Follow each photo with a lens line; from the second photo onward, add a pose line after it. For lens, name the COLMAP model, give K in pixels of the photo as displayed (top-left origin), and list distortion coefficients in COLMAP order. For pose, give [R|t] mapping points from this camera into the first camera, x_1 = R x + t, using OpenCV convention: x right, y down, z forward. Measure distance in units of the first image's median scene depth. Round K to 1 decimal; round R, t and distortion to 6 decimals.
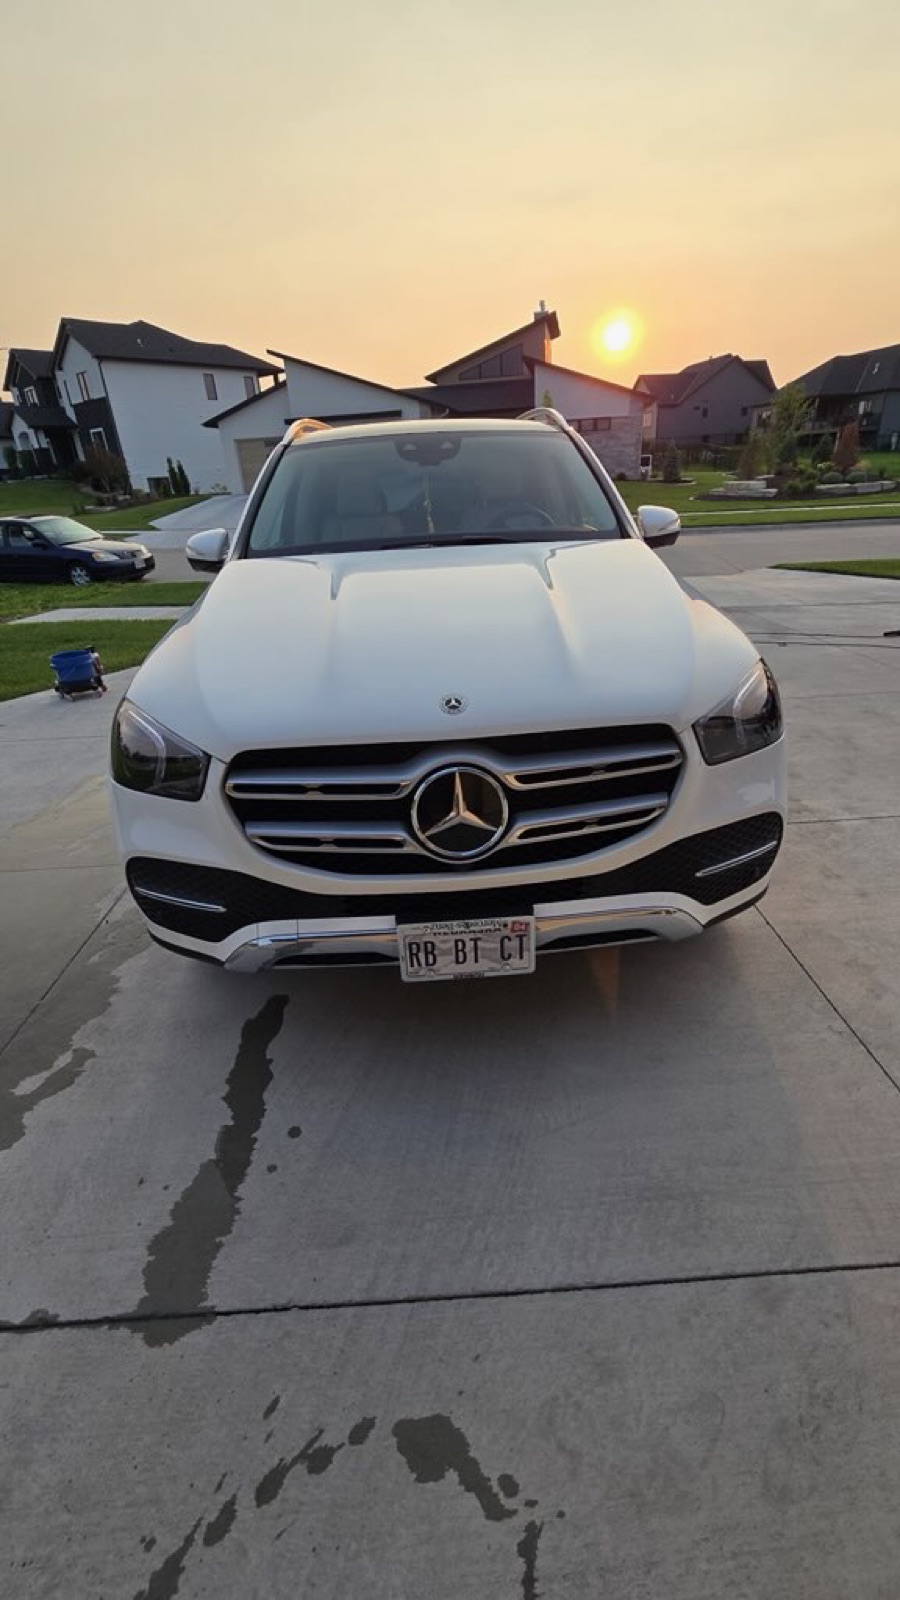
lens RADIAL K [[667.9, 0, 450.0], [0, 667.9, 800.0], [0, 0, 1]] dist [-0.001470, 0.000172]
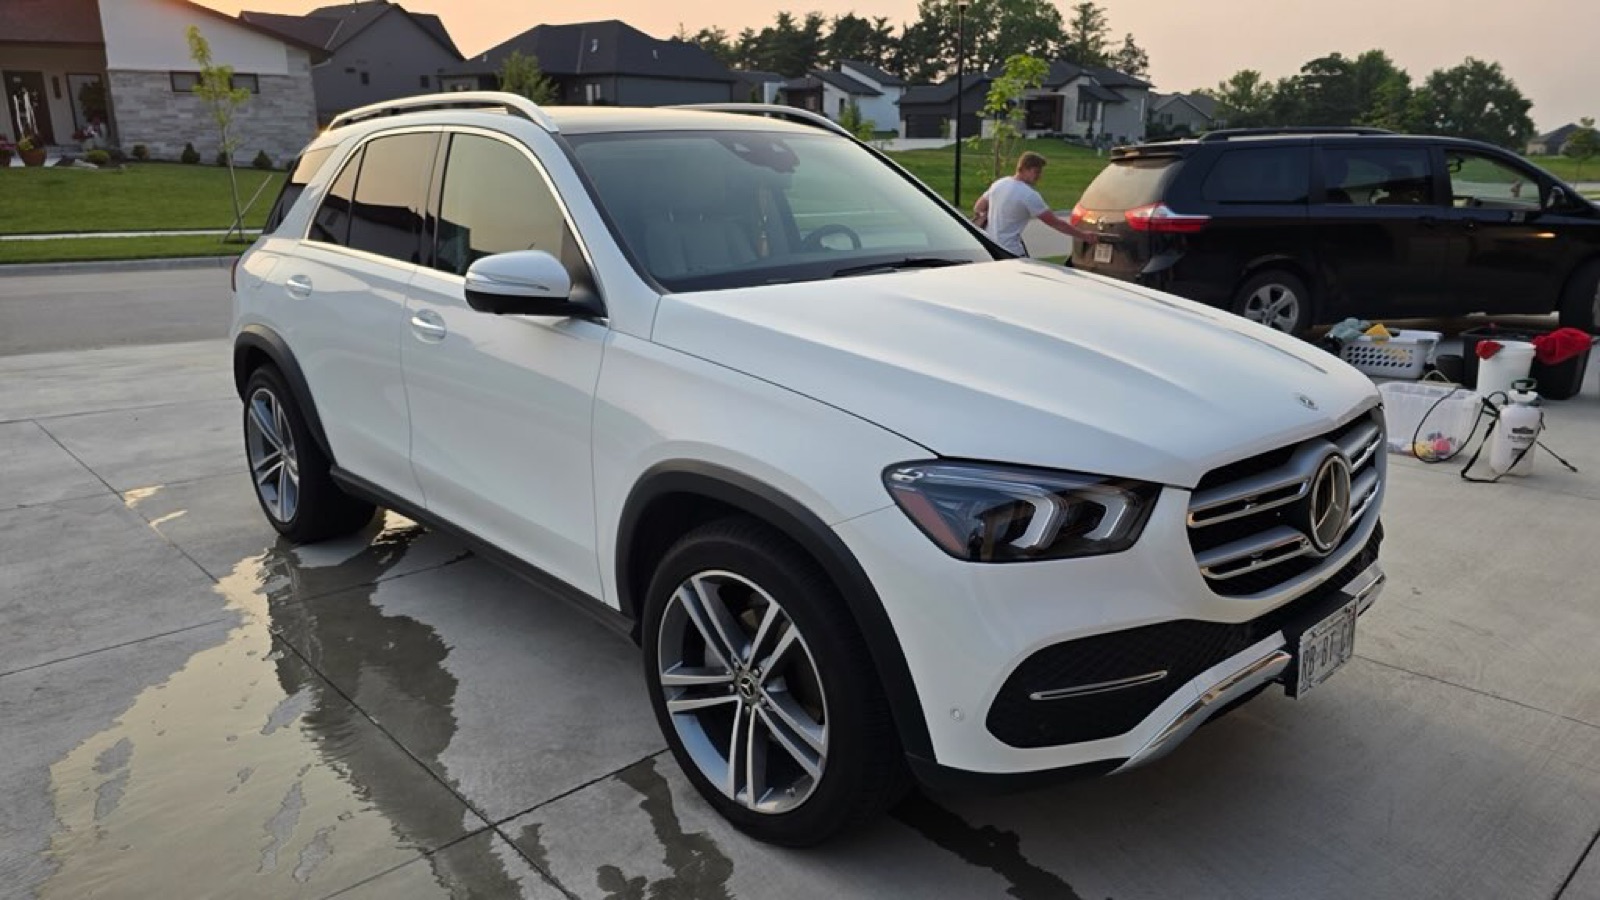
lens RADIAL K [[1121.9, 0, 800.0], [0, 1121.9, 450.0], [0, 0, 1]] dist [0.058976, -0.056709]
pose [[0.755061, -0.123650, 0.643890, -0.846503], [0.254408, 0.960365, -0.113909, -0.033035], [-0.604284, 0.249819, 0.756592, 0.071923]]
